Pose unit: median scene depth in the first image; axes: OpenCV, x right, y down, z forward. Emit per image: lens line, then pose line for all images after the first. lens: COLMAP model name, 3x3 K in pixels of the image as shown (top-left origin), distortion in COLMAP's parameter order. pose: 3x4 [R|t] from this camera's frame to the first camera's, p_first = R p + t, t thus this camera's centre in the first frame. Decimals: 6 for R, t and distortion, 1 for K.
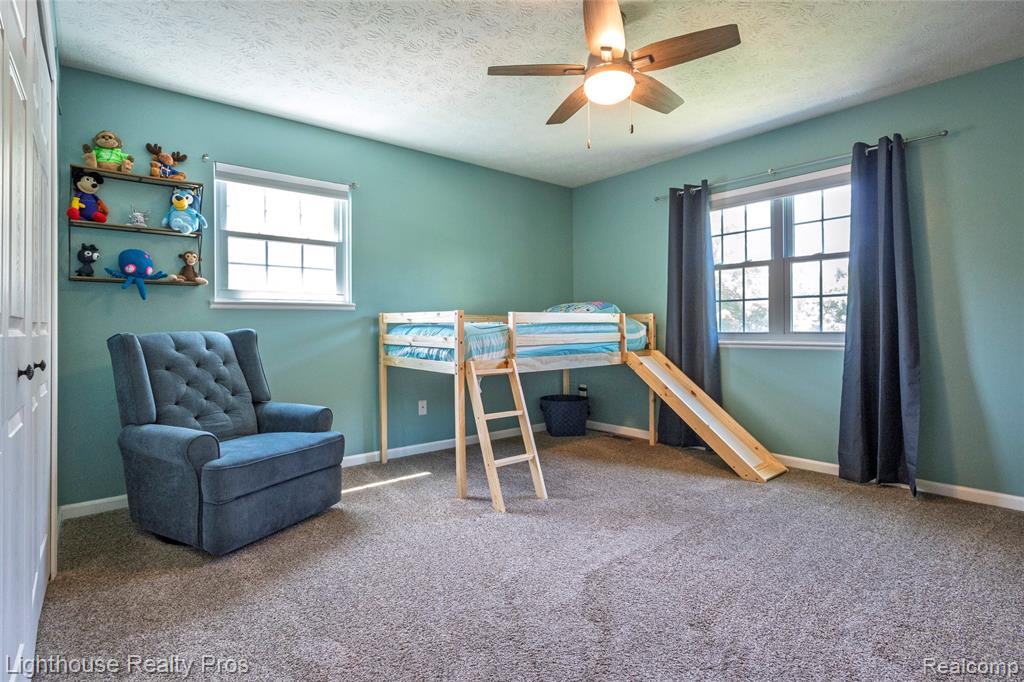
lens RADIAL K [[508.2, 0, 526.2], [0, 508.2, 323.0], [0, 0, 1]] dist [-0.004787, 0.003959]
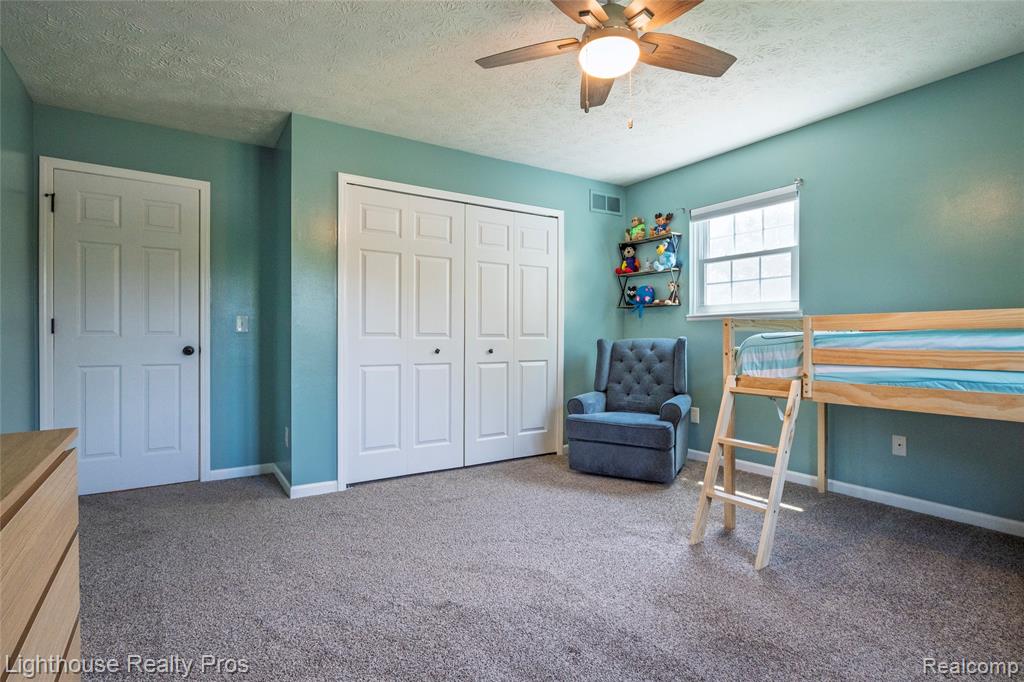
lens RADIAL K [[508.2, 0, 510.6], [0, 508.2, 342.7], [0, 0, 1]] dist [-0.004787, 0.003959]
pose [[-0.123974, 0.019655, -0.992091, 0.809568], [0.011287, 0.999767, 0.018397, -0.001951], [0.992221, -0.008917, -0.124167, 0.736704]]
